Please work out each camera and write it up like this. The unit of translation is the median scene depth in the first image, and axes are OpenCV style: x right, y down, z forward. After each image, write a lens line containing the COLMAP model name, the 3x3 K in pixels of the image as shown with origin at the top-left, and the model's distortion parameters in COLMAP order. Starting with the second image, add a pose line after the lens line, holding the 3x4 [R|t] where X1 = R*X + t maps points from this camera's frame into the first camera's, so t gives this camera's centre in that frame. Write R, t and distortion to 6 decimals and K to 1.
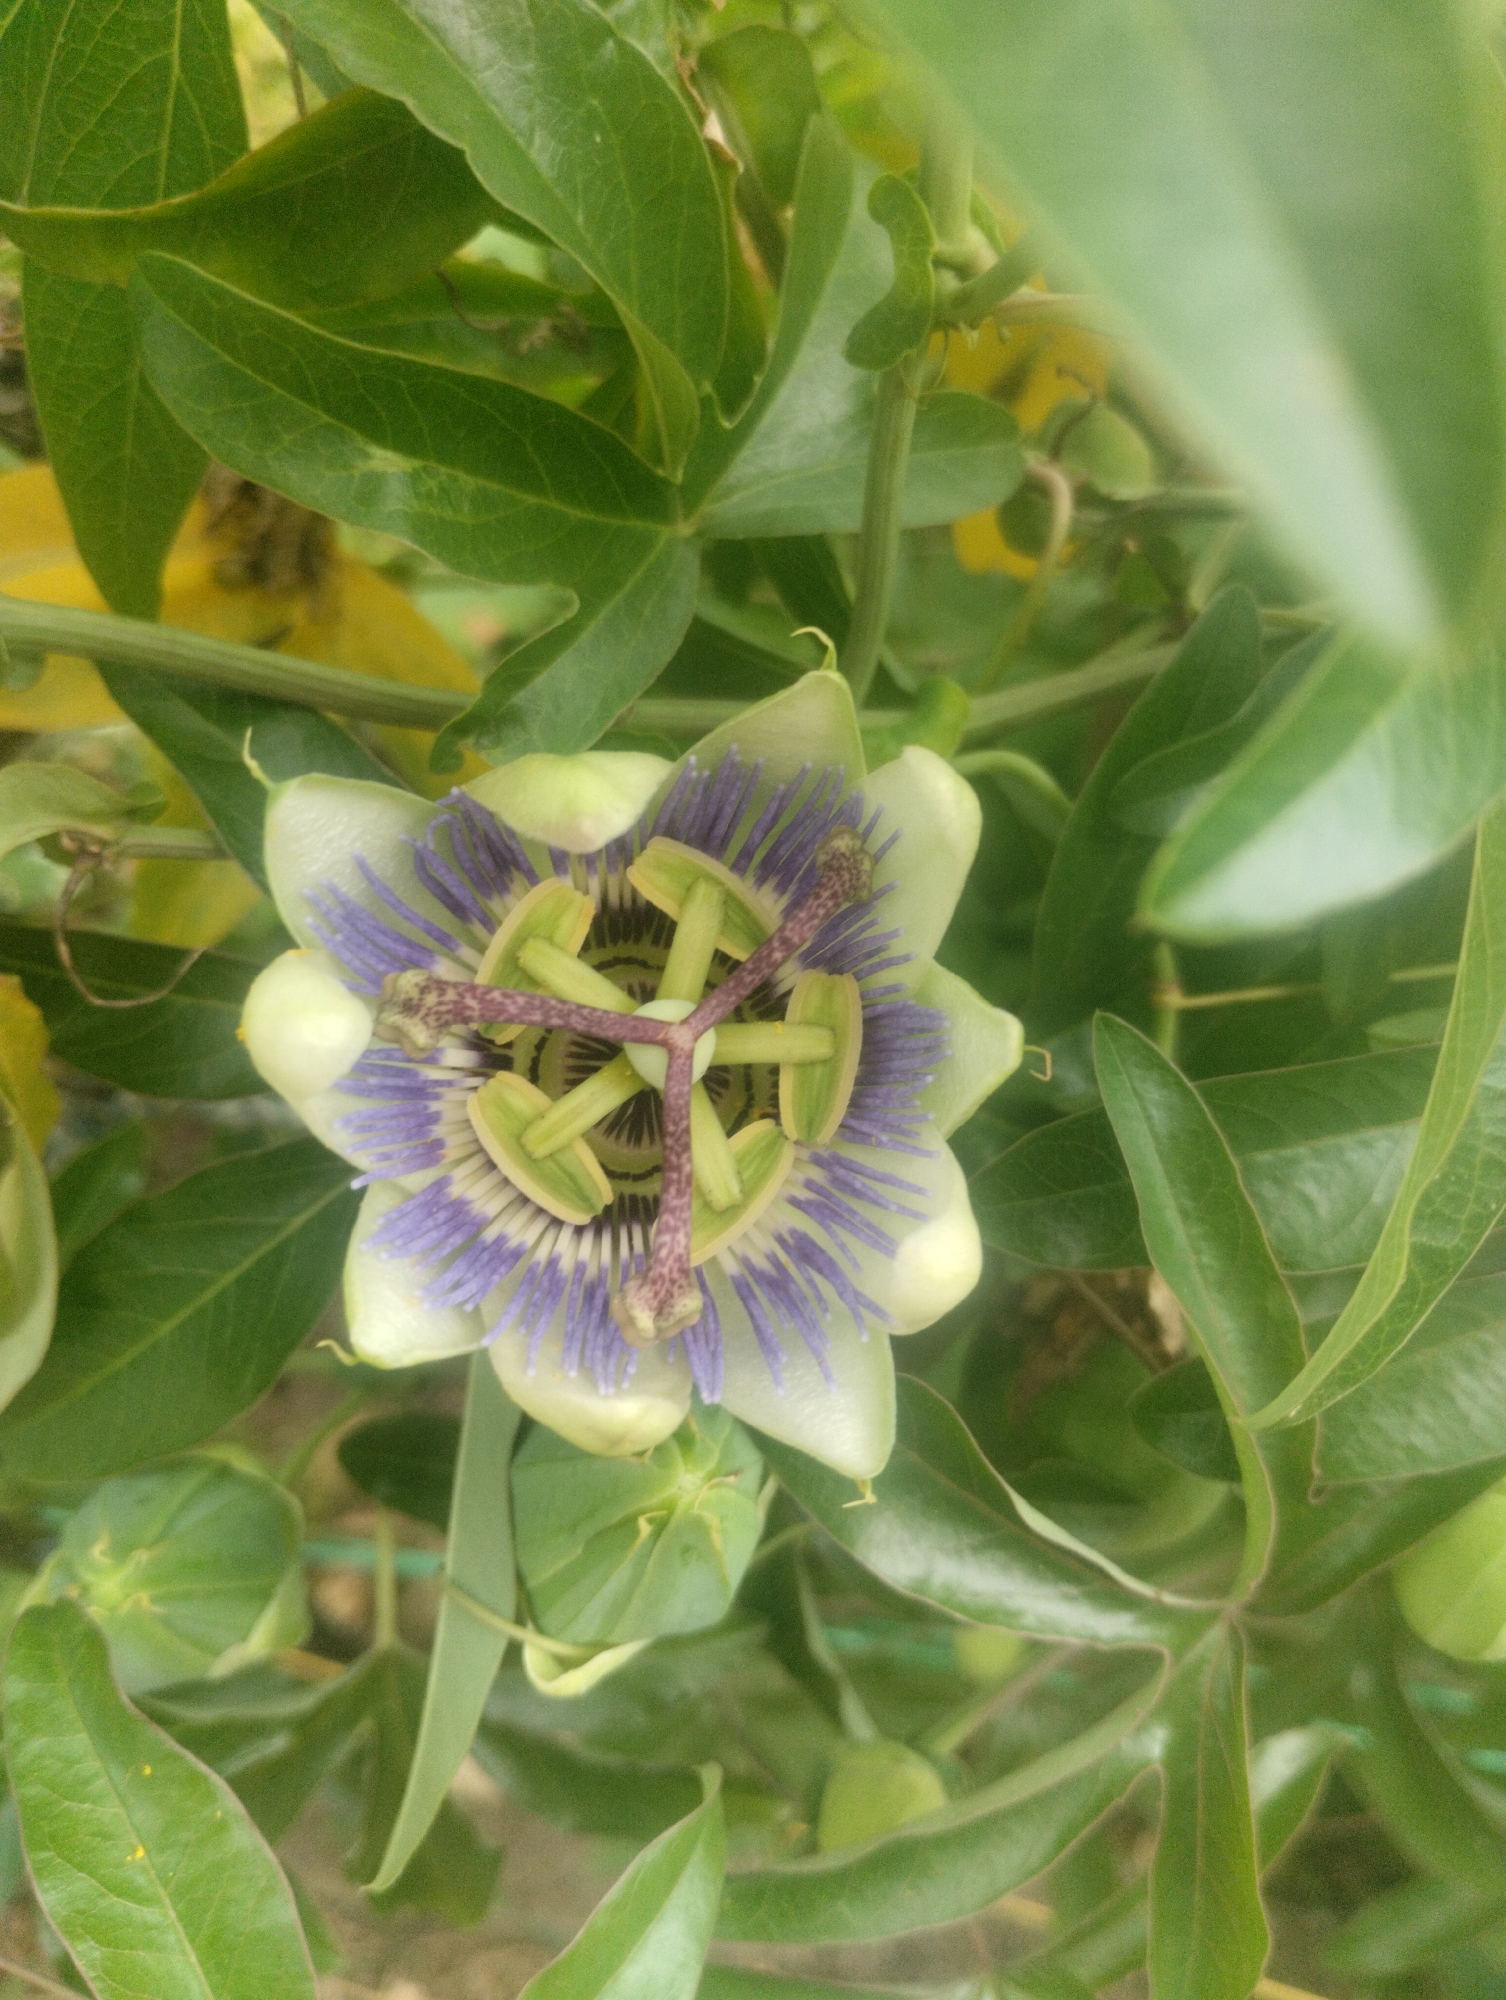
lens RADIAL K [[1533.4, 0, 753.2], [0, 1533.4, 943.7], [0, 0, 1]] dist [-0.024082, -0.001223]
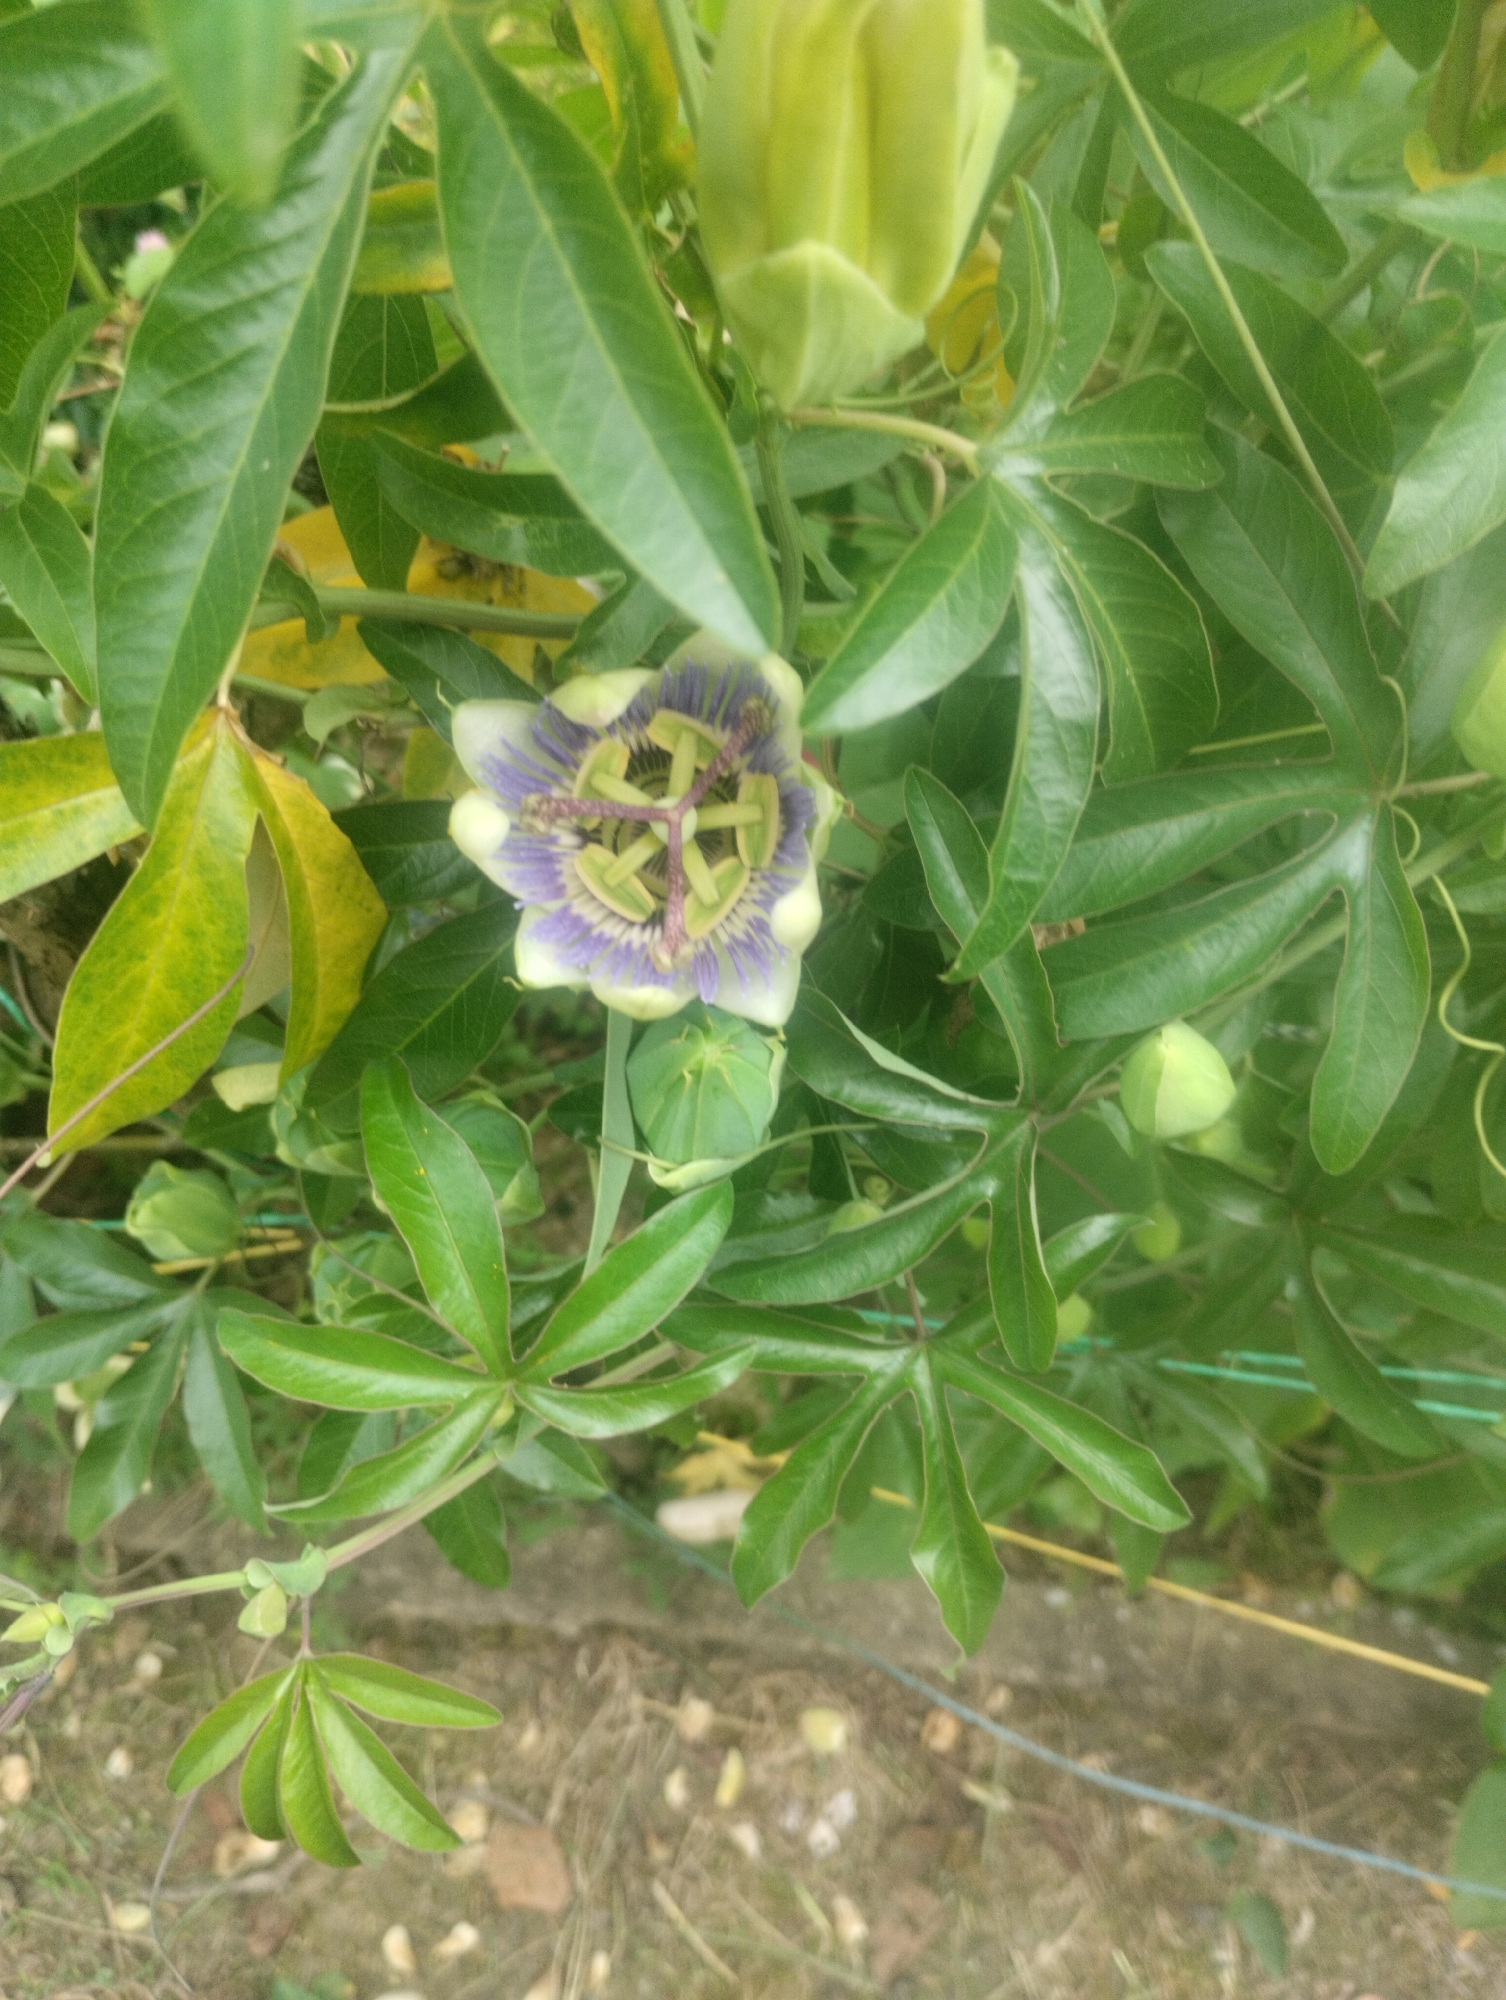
lens RADIAL K [[1533.4, 0, 753.2], [0, 1533.4, 943.7], [0, 0, 1]] dist [-0.024082, -0.001223]
pose [[0.983883, -0.081980, -0.158916, 0.319678], [0.098800, 0.989969, 0.100998, 0.034078], [0.149042, -0.115071, 0.982113, -0.825631]]
